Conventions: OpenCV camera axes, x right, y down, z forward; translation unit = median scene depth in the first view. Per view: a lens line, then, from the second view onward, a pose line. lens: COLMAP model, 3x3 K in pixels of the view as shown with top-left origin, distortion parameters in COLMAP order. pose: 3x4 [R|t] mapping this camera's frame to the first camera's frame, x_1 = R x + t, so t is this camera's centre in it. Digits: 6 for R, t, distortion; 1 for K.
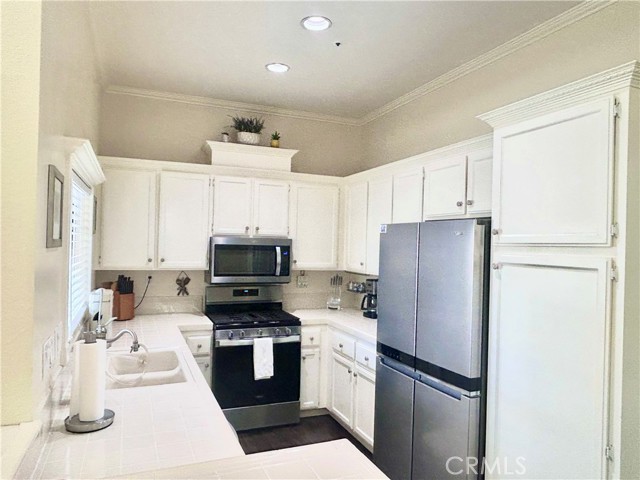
lens RADIAL K [[445.1, 0, 320.0], [0, 445.1, 240.0], [0, 0, 1]] dist [0.002358, 0.000336]
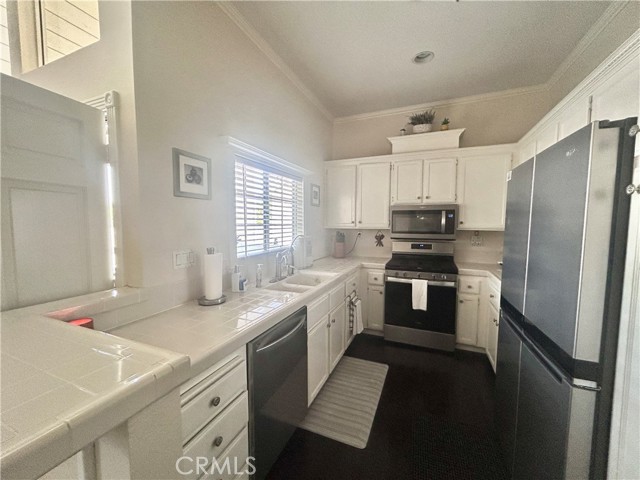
lens RADIAL K [[259.0, 0, 320.0], [0, 259.0, 240.0], [0, 0, 1]] dist [0.002202, 0.000109]
pose [[0.702207, 0.025162, -0.711528, 0.186324], [0.019927, 0.998289, 0.054968, 0.051947], [0.711694, -0.052778, 0.700504, 0.241793]]
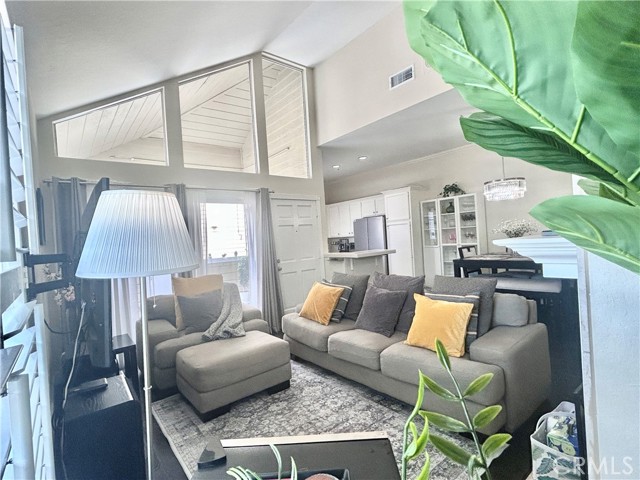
lens RADIAL K [[313.3, 0, 320.0], [0, 313.3, 240.0], [0, 0, 1]] dist [0.000525, 0.000068]
pose [[0.954972, -0.093408, 0.281609, -0.634532], [0.089893, 0.995627, 0.025403, 0.031413], [-0.282751, 0.001056, 0.959193, -1.004486]]
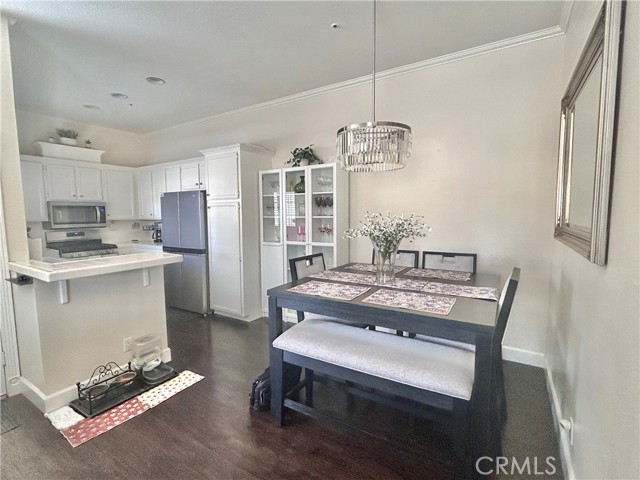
lens RADIAL K [[313.3, 0, 320.0], [0, 313.3, 240.0], [0, 0, 1]] dist [-0.001770, 0.001078]
pose [[0.821480, -0.080019, 0.564595, -0.080843], [0.025020, 0.994210, 0.104503, 0.040544], [-0.569688, -0.071721, 0.818726, -0.545627]]
